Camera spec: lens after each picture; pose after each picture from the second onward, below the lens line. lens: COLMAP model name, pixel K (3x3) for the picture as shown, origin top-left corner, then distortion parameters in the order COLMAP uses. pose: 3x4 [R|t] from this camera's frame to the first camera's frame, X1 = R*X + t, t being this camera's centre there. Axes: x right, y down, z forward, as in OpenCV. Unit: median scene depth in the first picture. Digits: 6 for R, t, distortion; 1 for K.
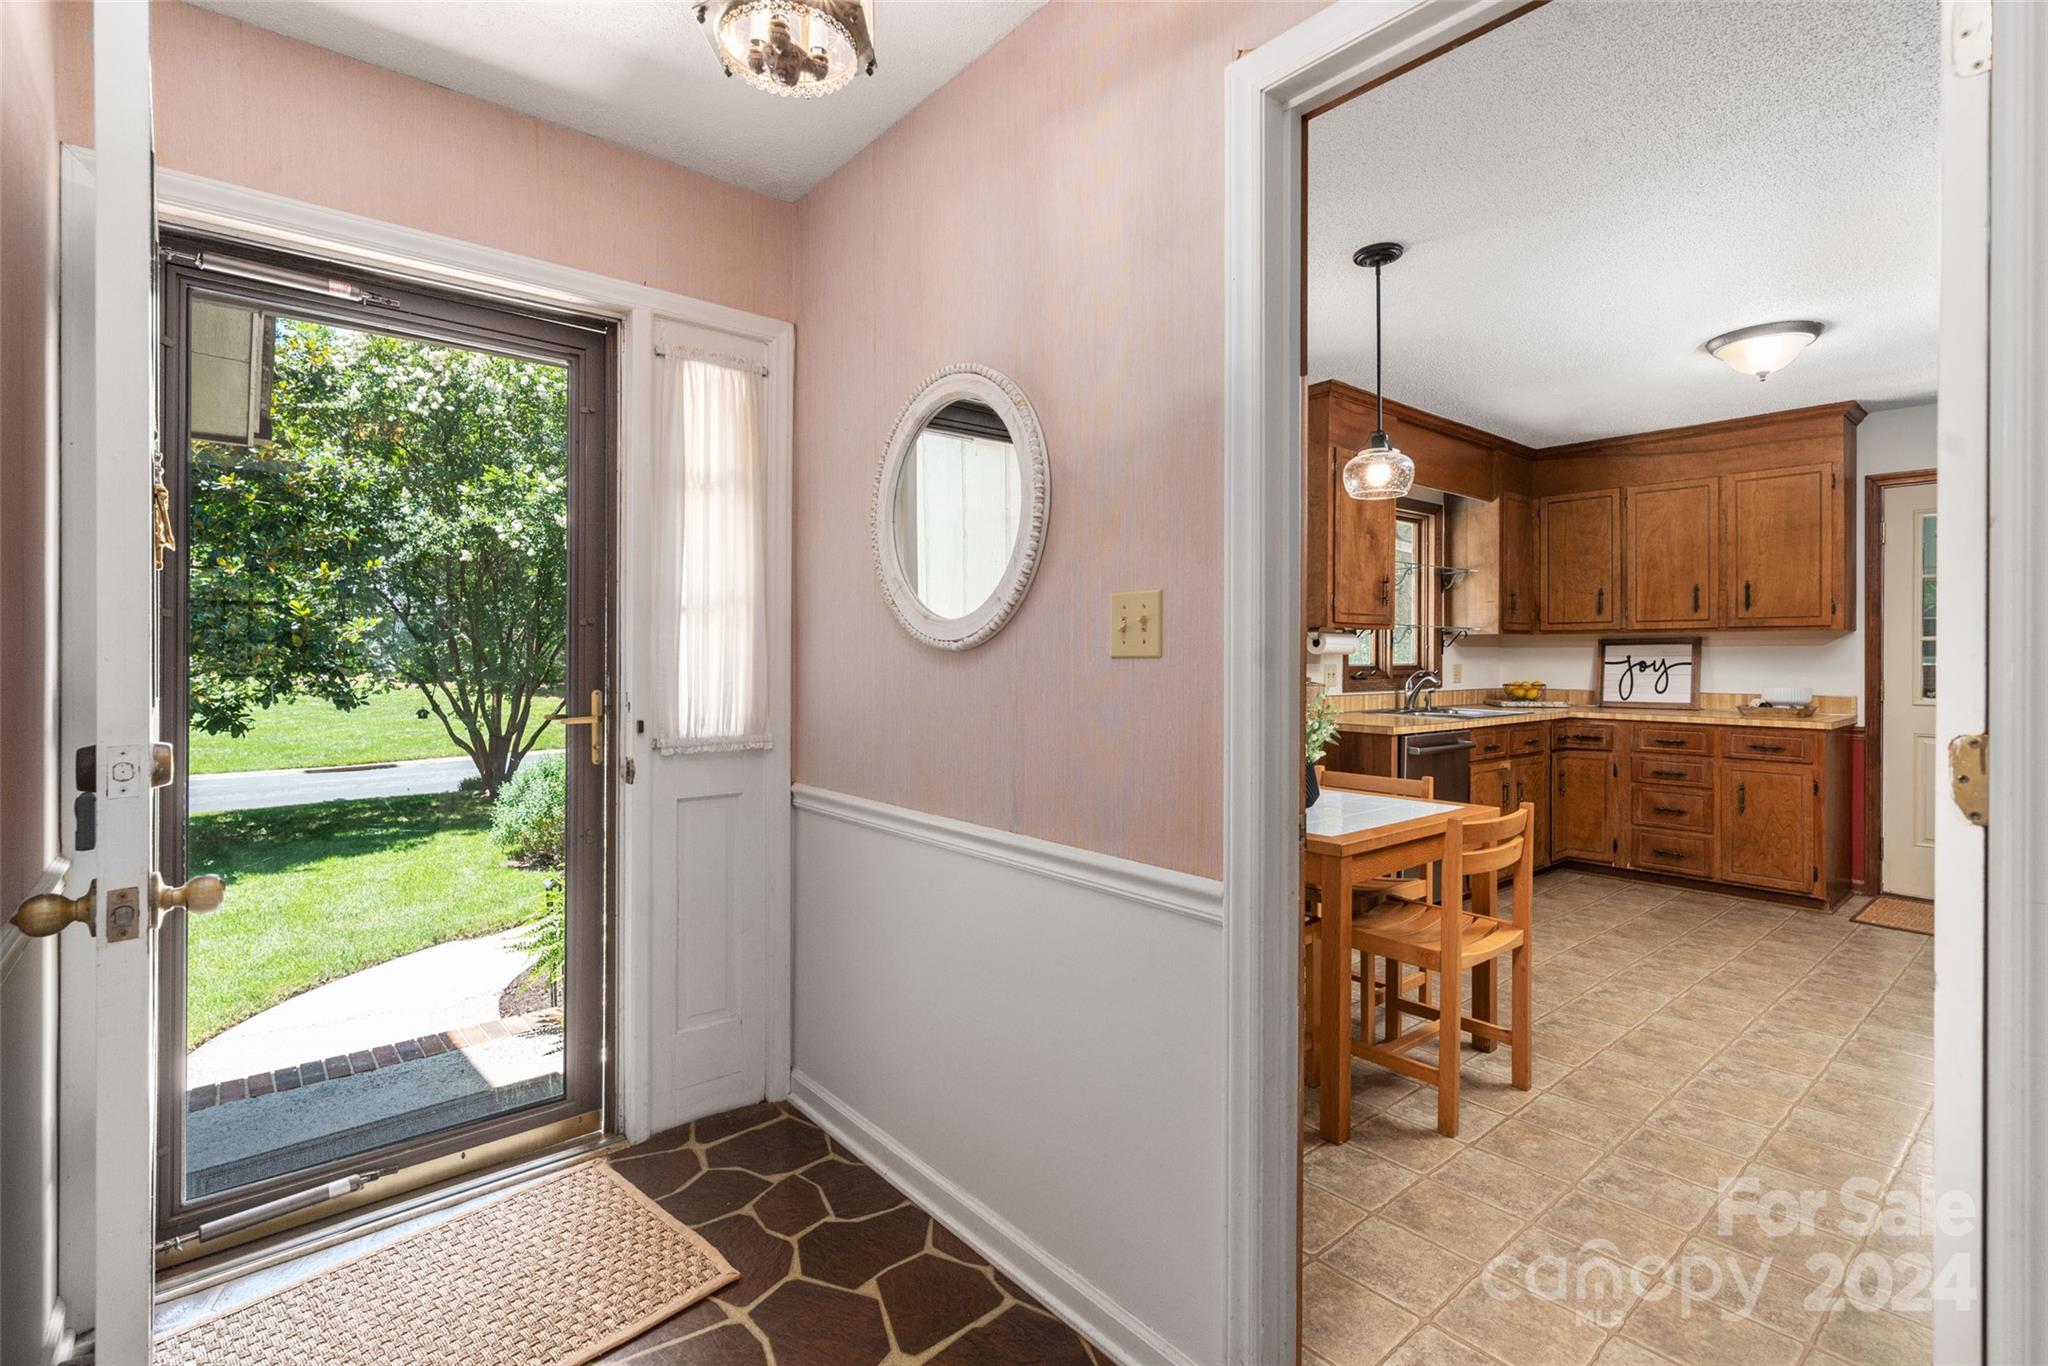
lens RADIAL K [[942.7, 0, 1008.2], [0, 942.7, 655.7], [0, 0, 1]] dist [0.000836, -0.000377]
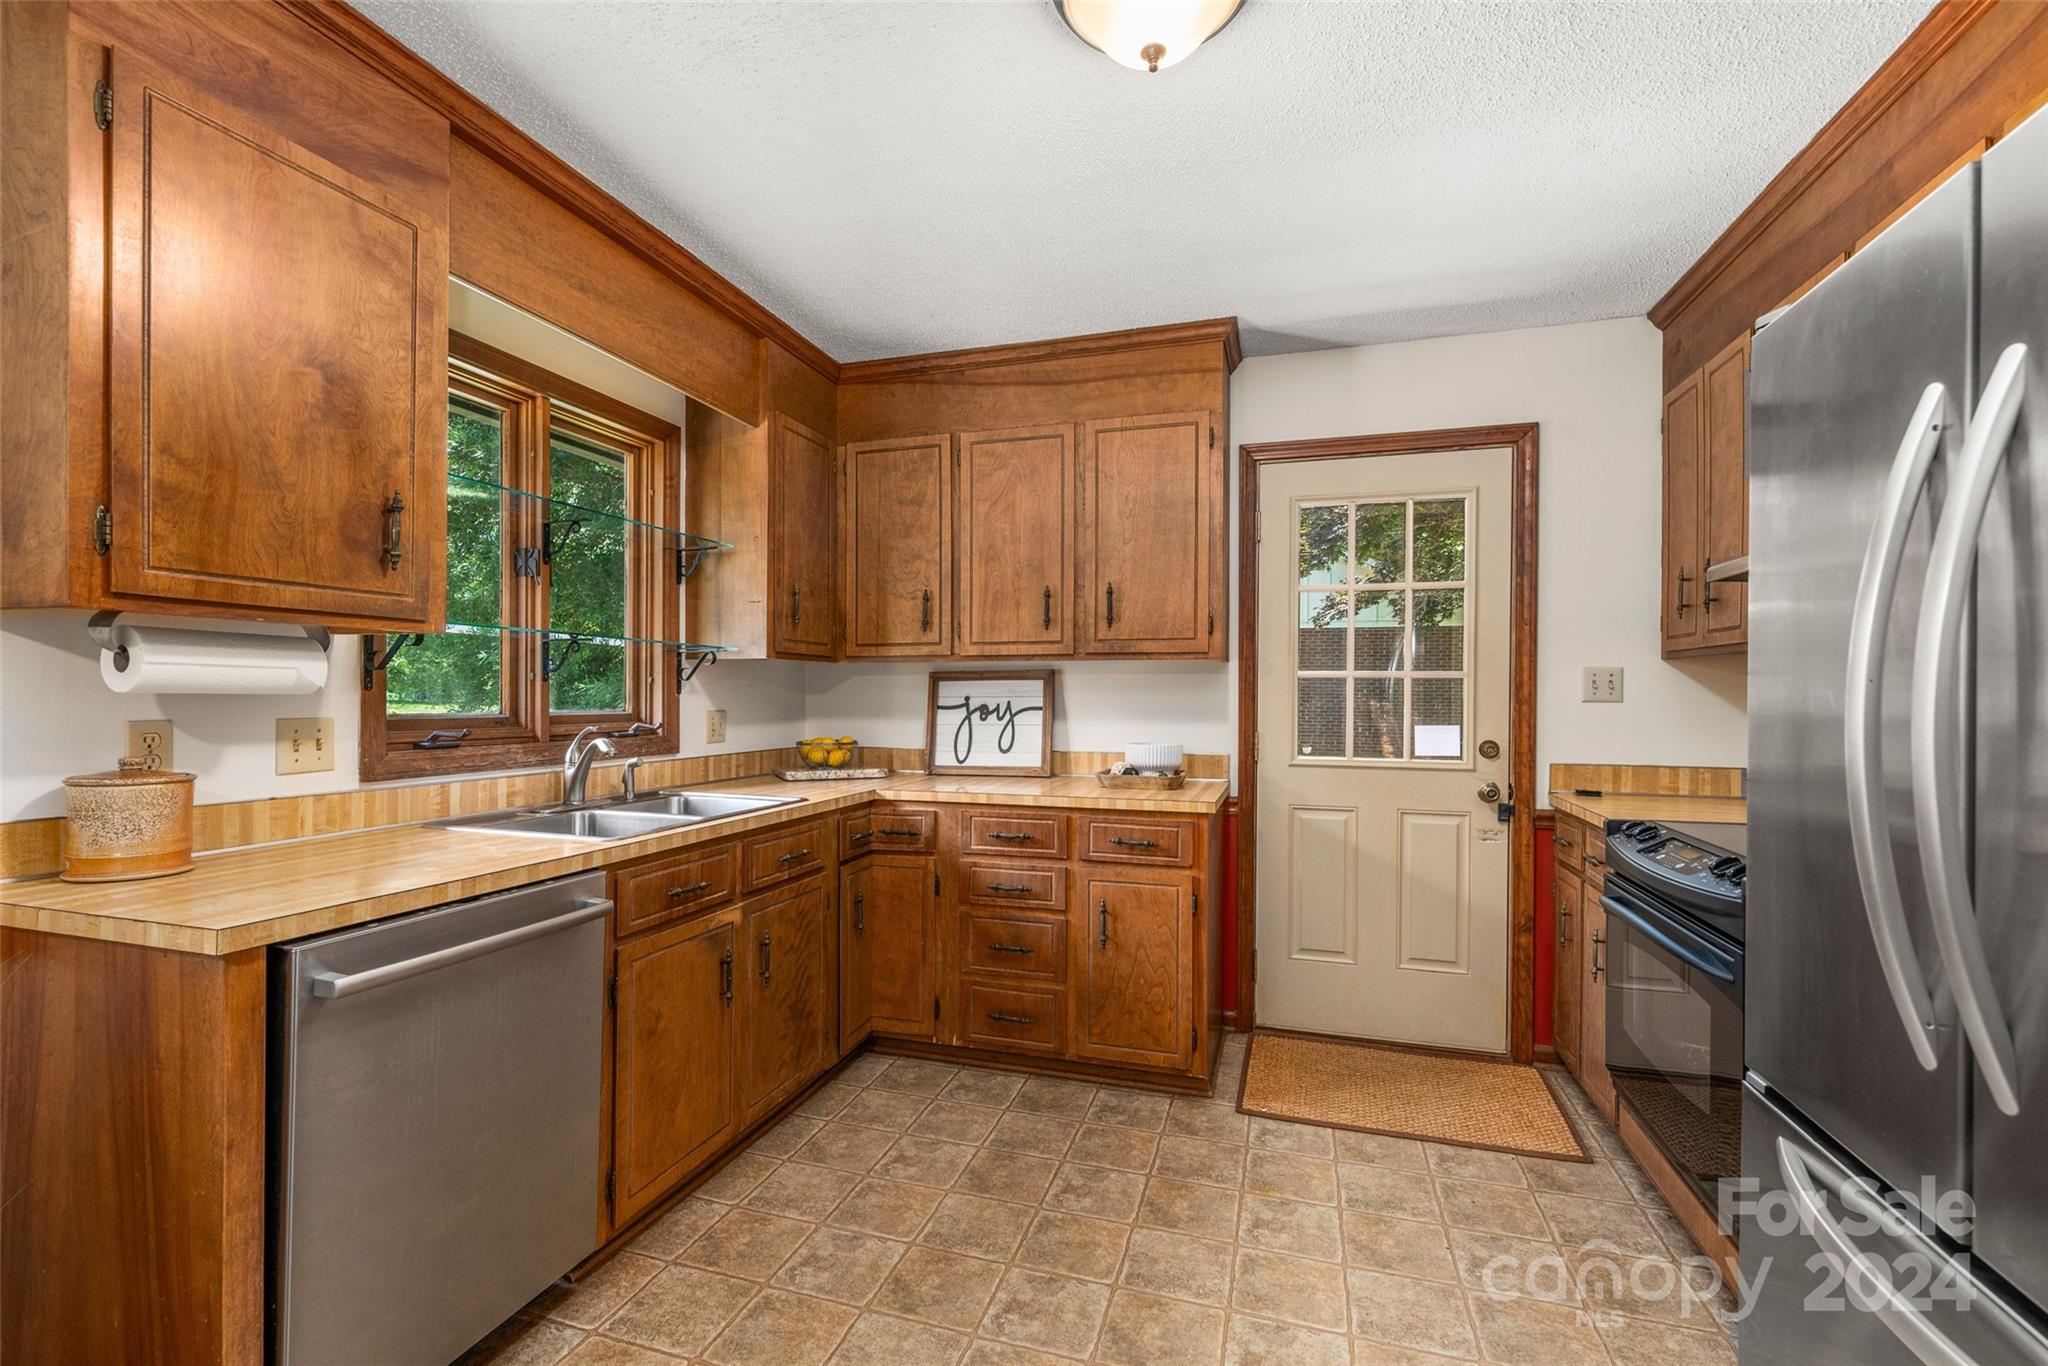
lens RADIAL K [[899.6, 0, 1010.9], [0, 899.6, 700.0], [0, 0, 1]] dist [-0.000721, -0.000041]
pose [[0.841228, -0.000722, 0.540680, 0.392410], [-0.002151, 0.999987, 0.004682, -0.000733], [-0.540676, -0.005101, 0.841215, 0.516398]]
